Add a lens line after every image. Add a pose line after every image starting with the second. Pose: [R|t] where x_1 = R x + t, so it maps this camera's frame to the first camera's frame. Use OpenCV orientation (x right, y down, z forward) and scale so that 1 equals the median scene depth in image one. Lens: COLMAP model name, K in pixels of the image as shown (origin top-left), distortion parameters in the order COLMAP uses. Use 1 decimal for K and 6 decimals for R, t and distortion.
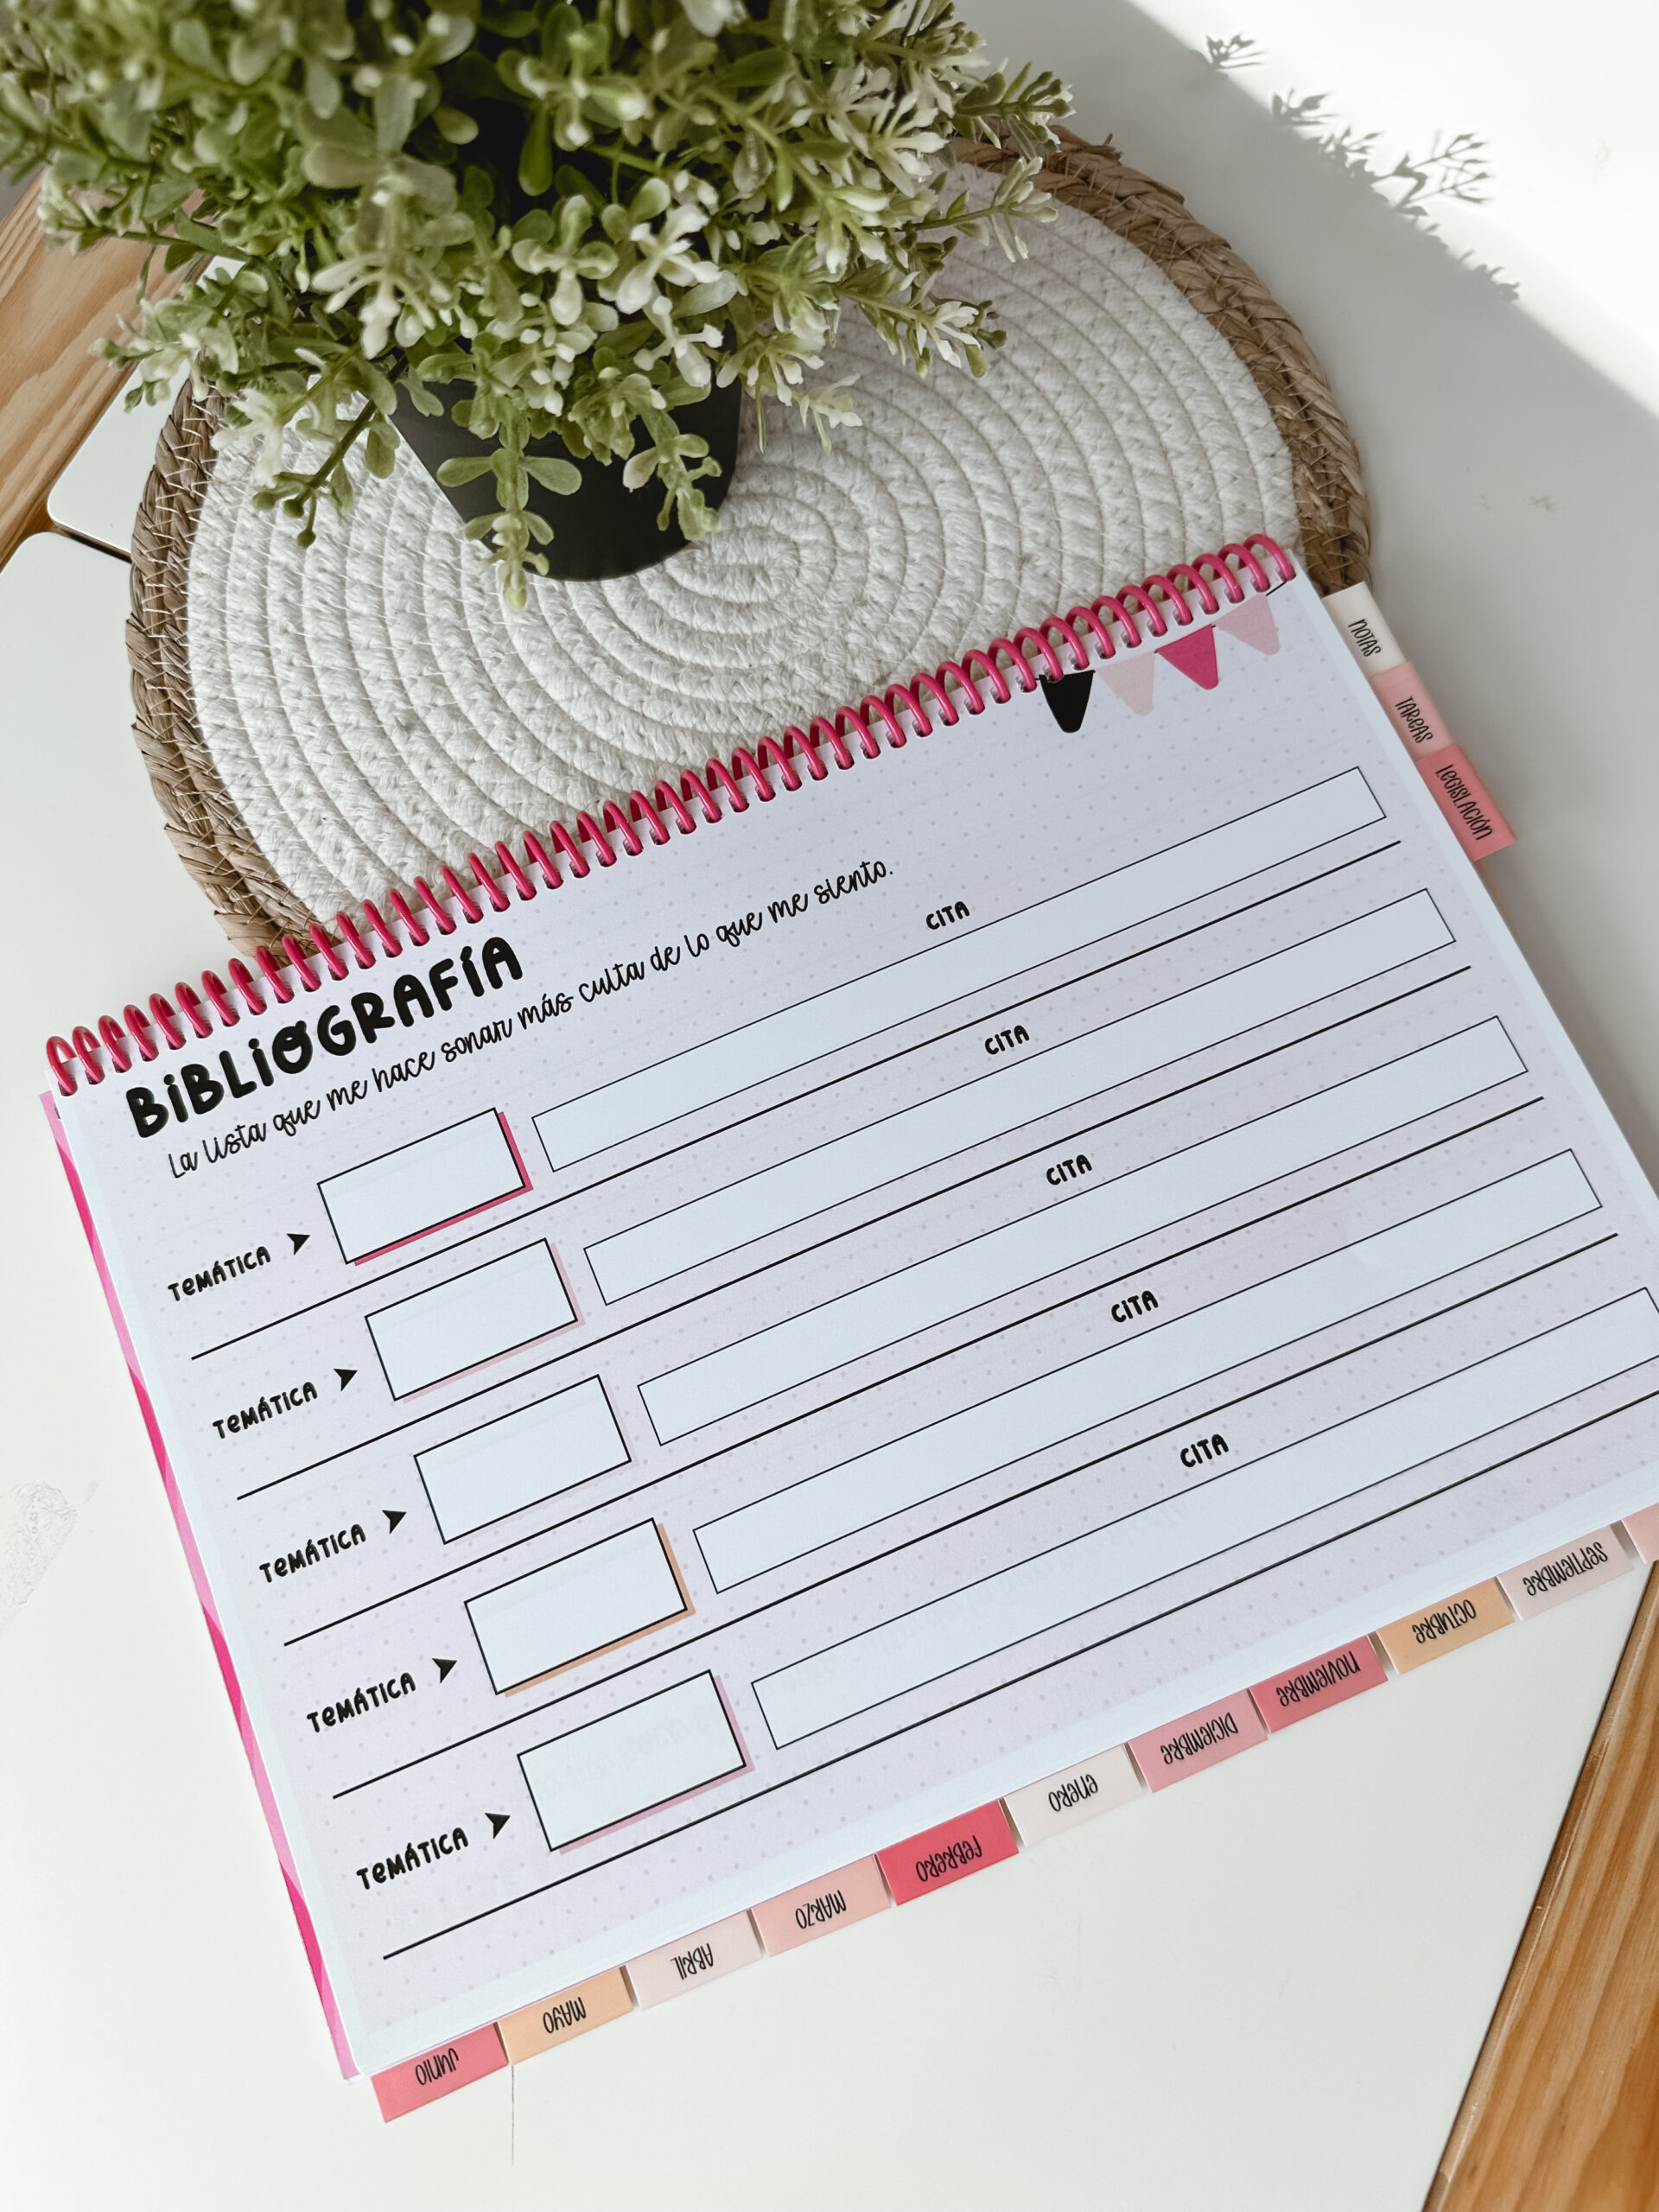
lens RADIAL K [[1545.8, 0, 779.6], [0, 1545.8, 1115.8], [0, 0, 1]] dist [-0.053304, -0.012345]
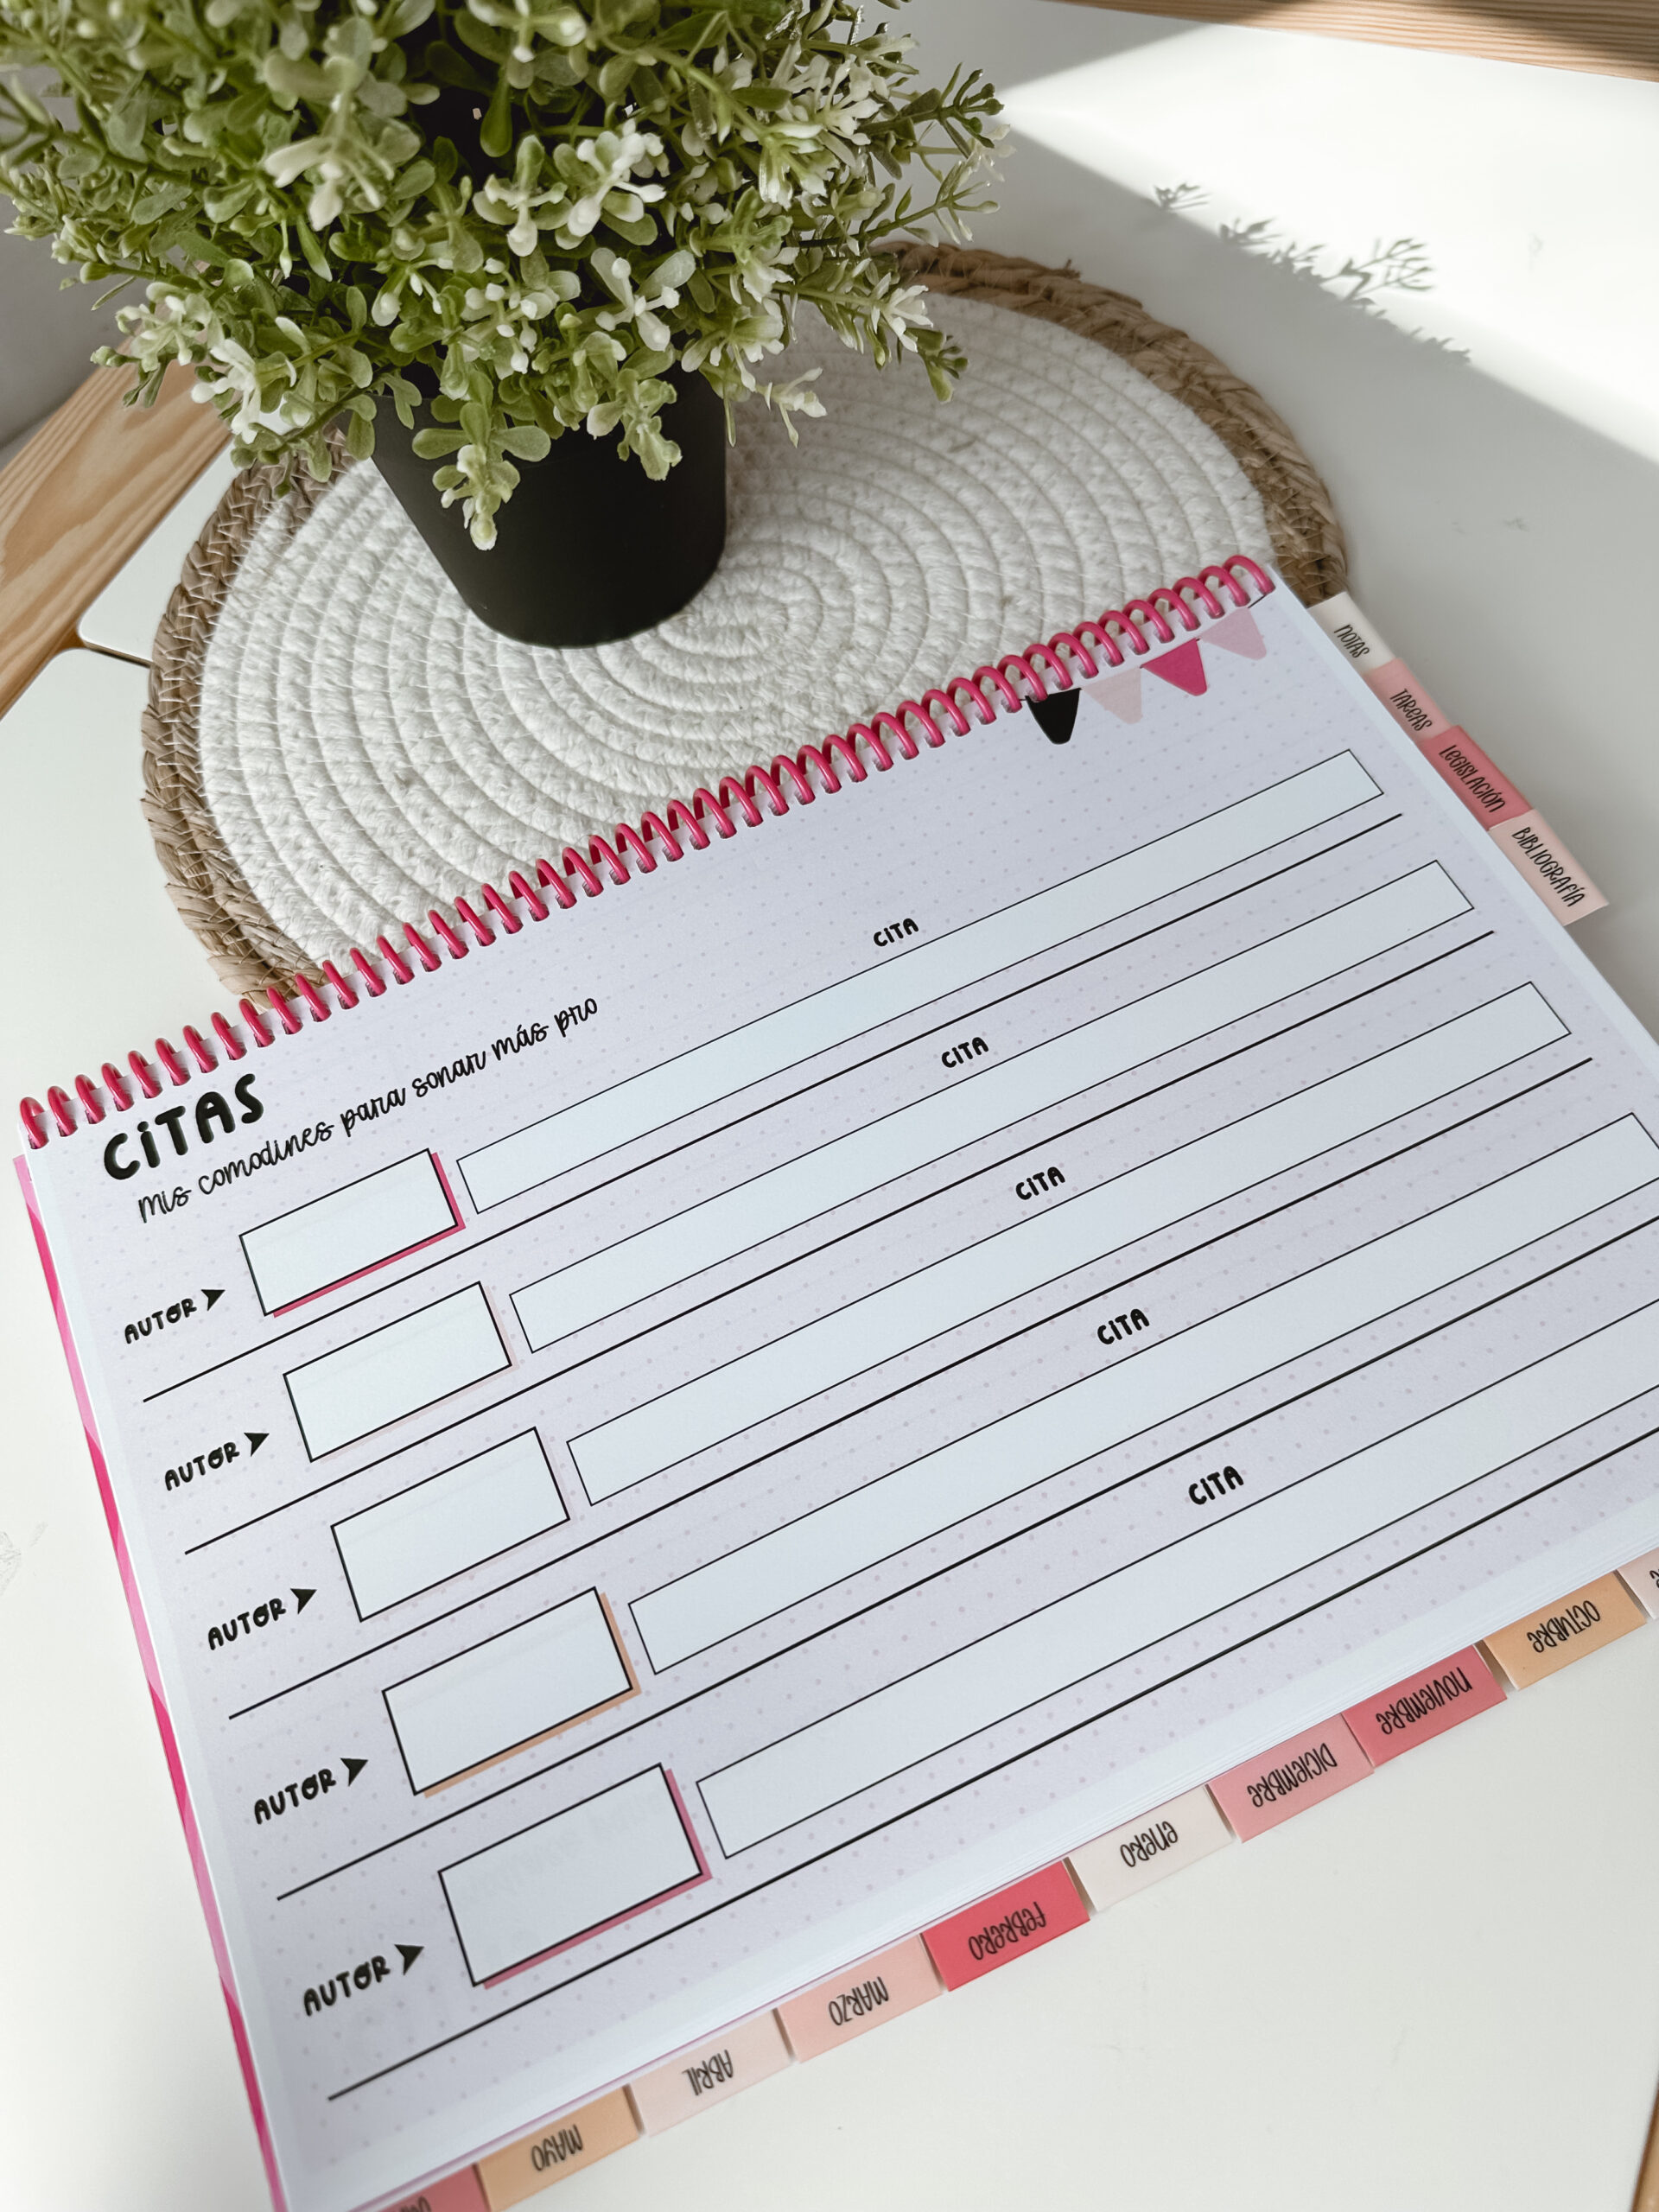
lens RADIAL K [[1545.8, 0, 786.4], [0, 1545.8, 1167.4], [0, 0, 1]] dist [-0.053304, -0.012345]
pose [[0.998599, -0.035667, -0.039092, 0.039278], [0.027194, 0.979601, -0.199104, 0.203547], [0.045396, 0.197762, 0.979198, 0.066545]]
